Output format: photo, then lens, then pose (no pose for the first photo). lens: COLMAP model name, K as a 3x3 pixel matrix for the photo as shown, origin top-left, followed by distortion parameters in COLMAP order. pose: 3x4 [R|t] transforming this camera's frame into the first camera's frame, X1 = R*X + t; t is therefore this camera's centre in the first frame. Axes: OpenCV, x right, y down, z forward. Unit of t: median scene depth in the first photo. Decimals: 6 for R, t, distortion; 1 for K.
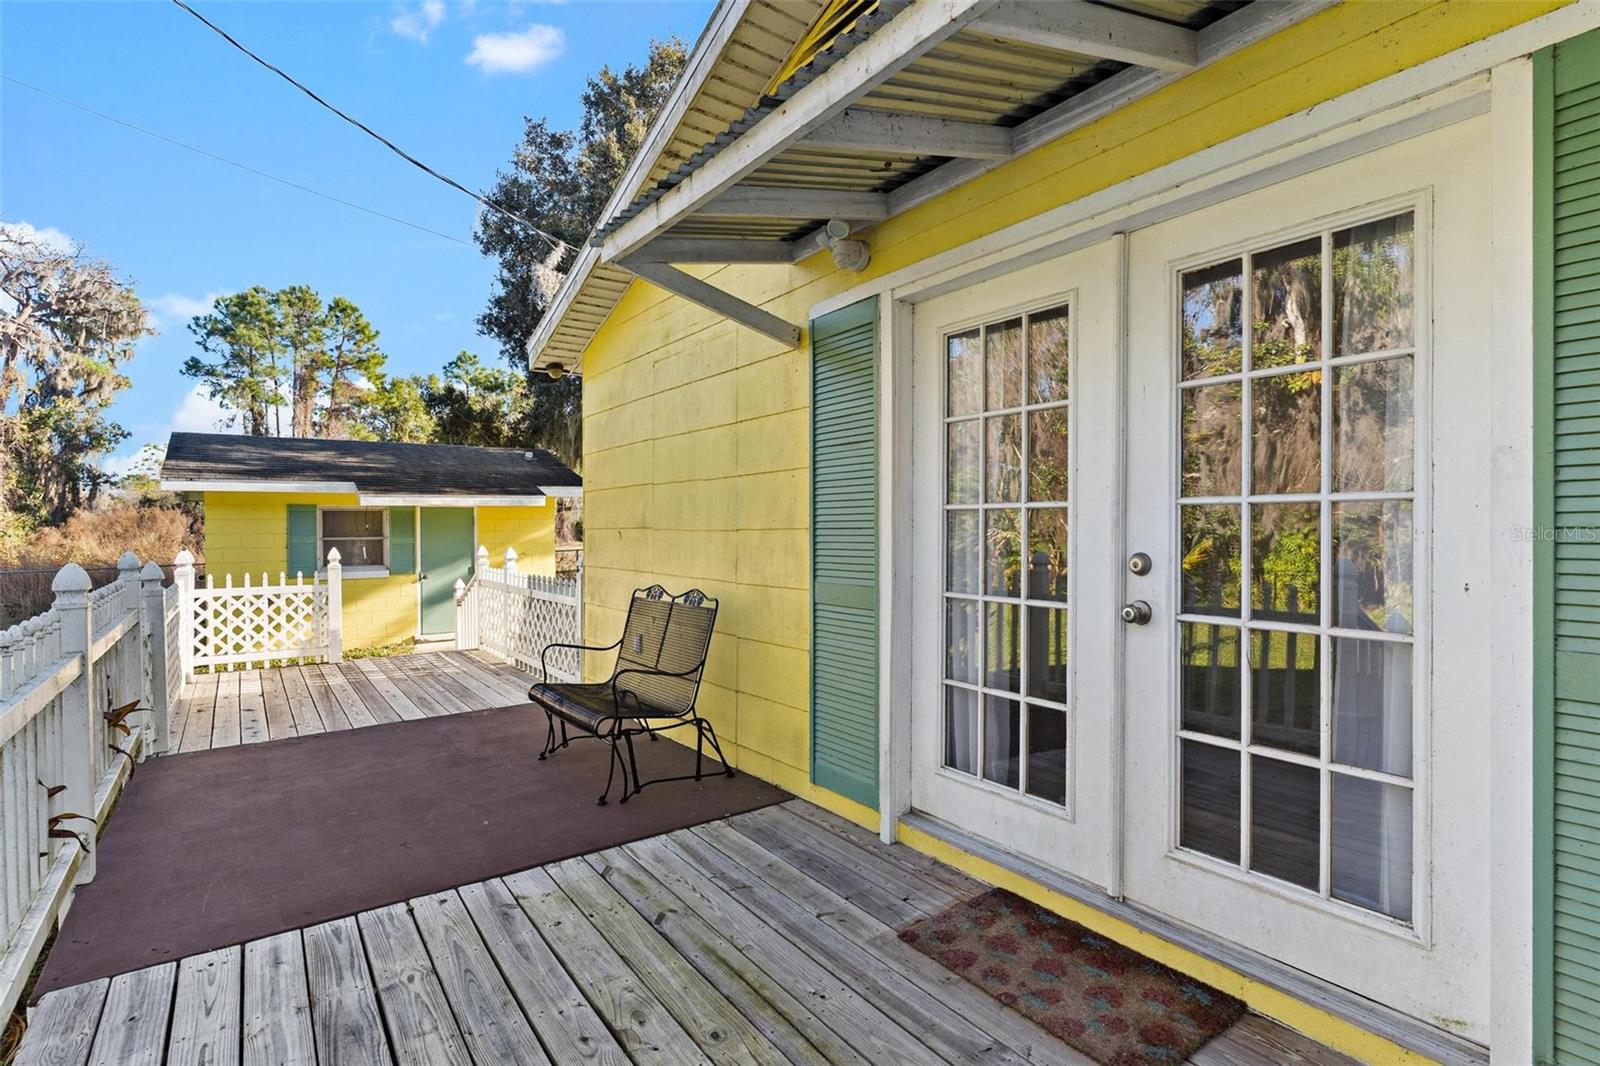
lens RADIAL K [[785.9, 0, 800.0], [0, 785.9, 533.0], [0, 0, 1]] dist [-0.002537, -0.001144]
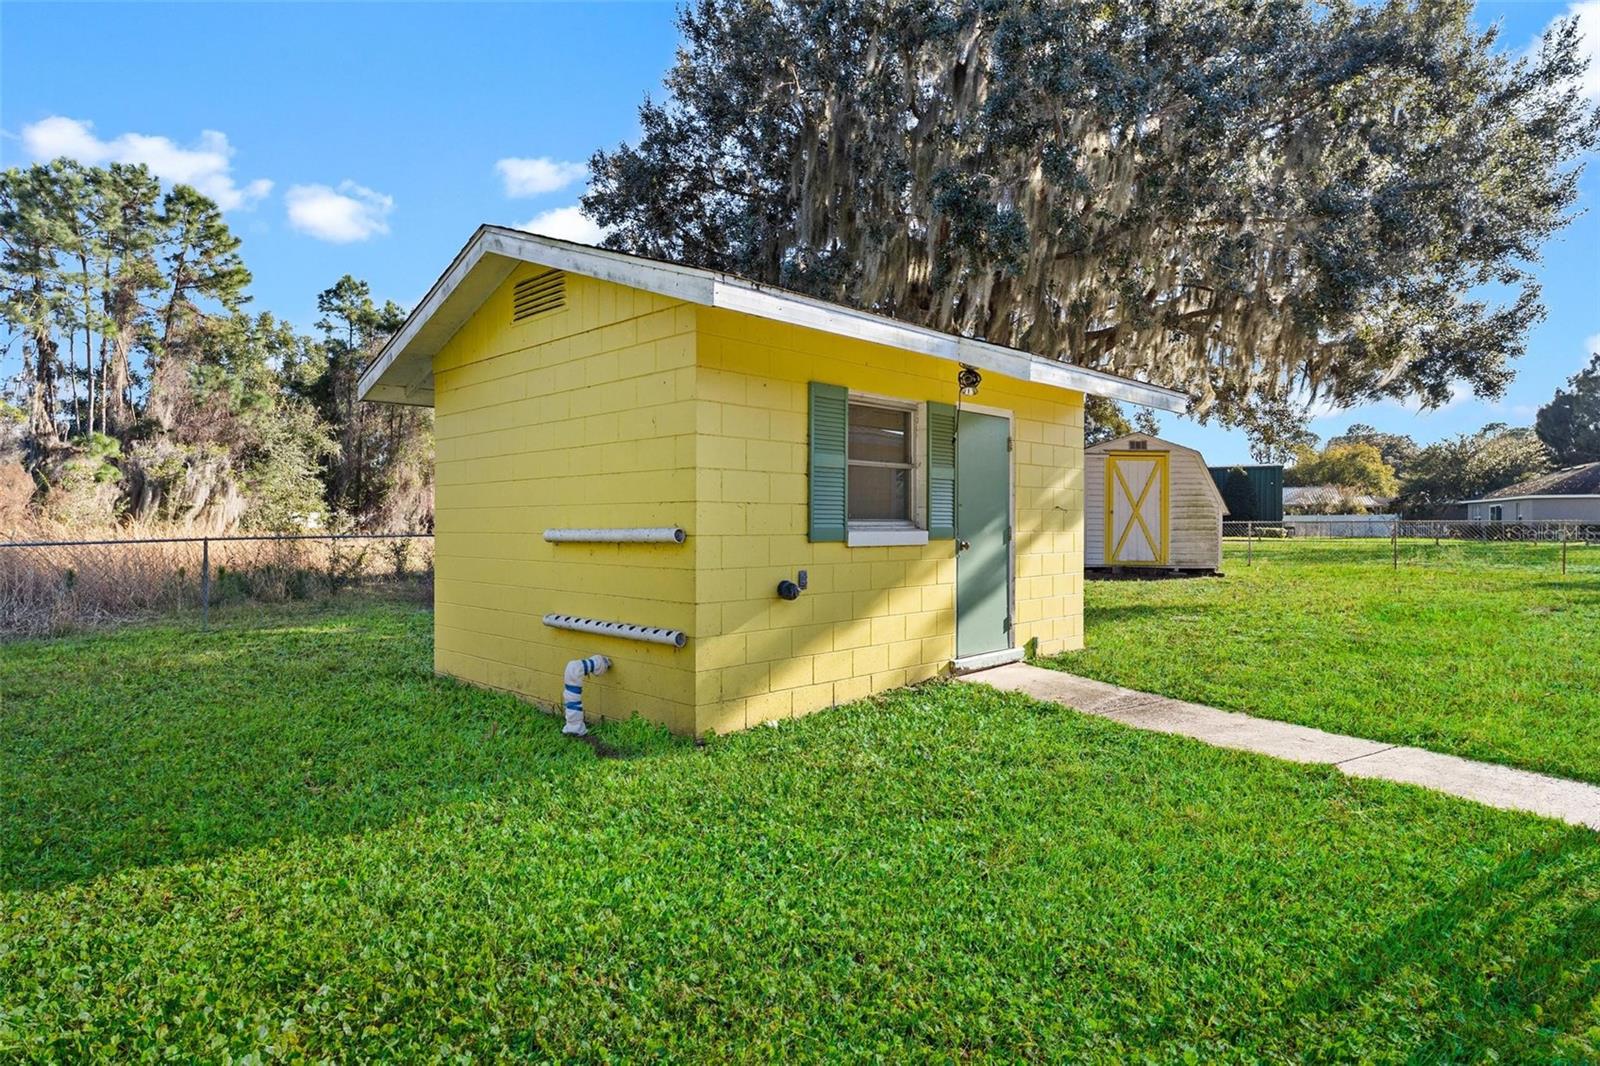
lens RADIAL K [[852.9, 0, 800.0], [0, 852.9, 533.0], [0, 0, 1]] dist [0.000260, 0.001412]
pose [[0.983657, 0.008587, 0.179847, -1.031041], [-0.009840, 0.999933, 0.006073, 0.067648], [-0.179783, -0.007744, 0.983676, 0.724236]]
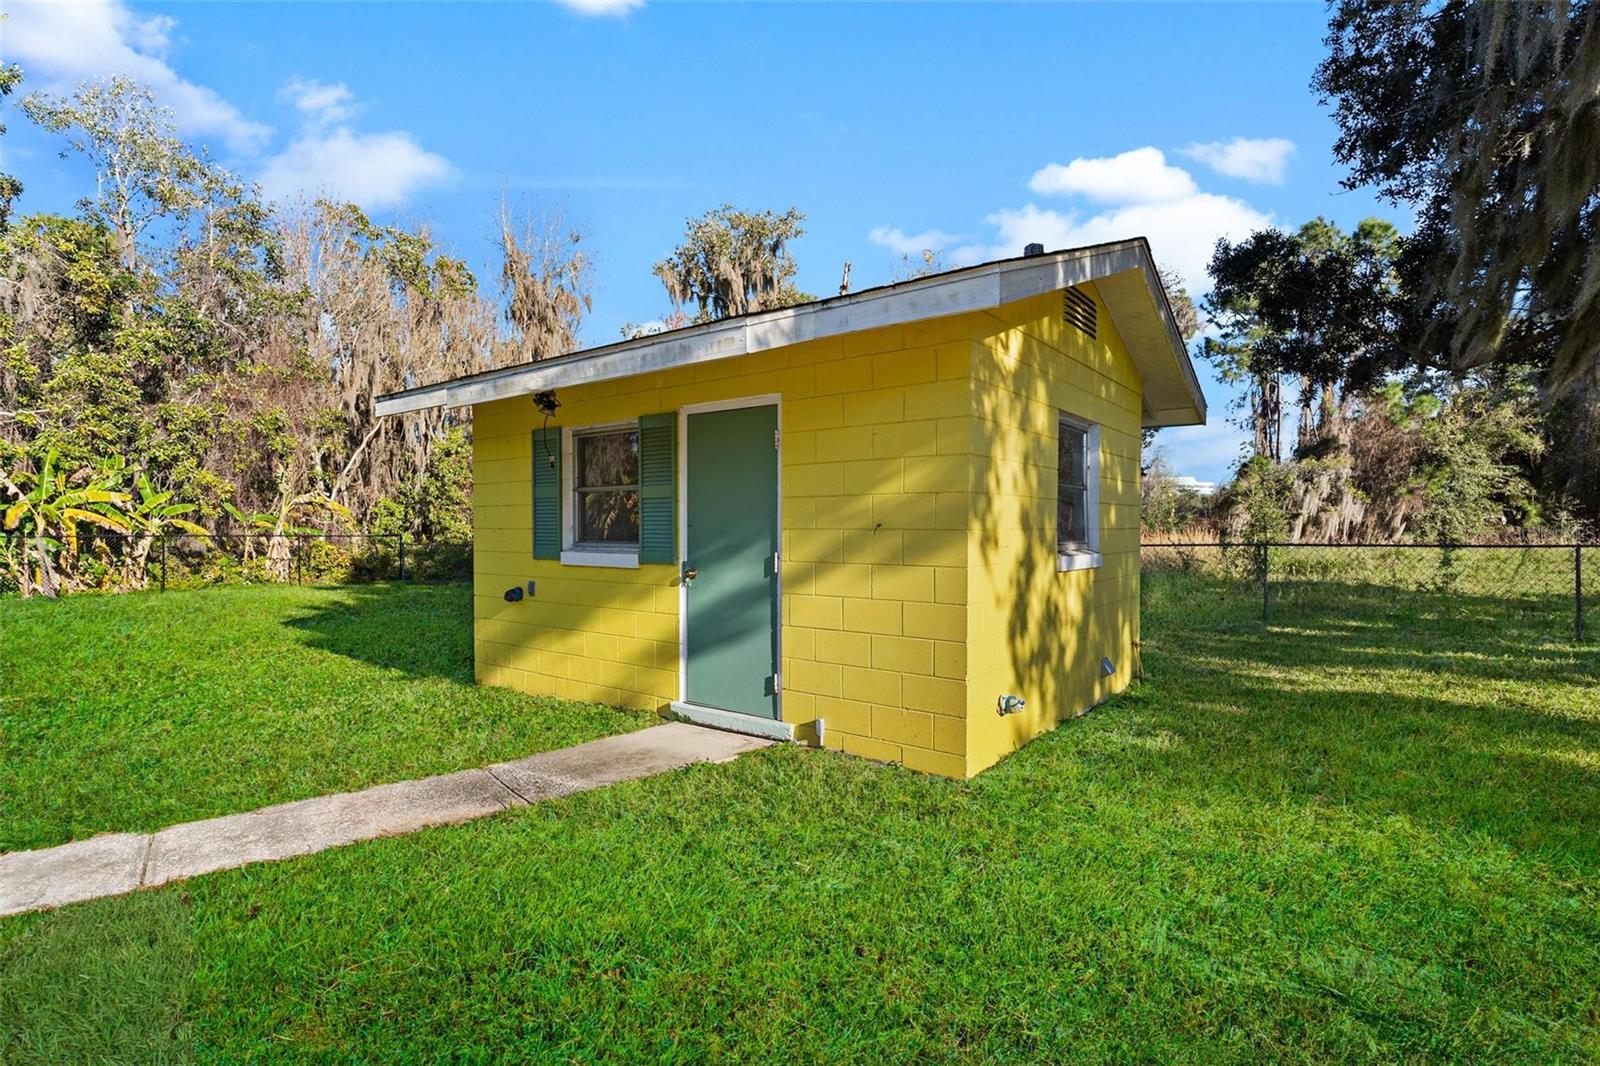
lens RADIAL K [[785.9, 0, 800.0], [0, 785.9, 533.0], [0, 0, 1]] dist [-0.002537, -0.001144]
pose [[0.312071, 0.012276, -0.949980, -0.065226], [-0.001064, 0.999920, 0.012572, 0.042751], [0.950058, -0.002912, 0.312059, 1.405842]]
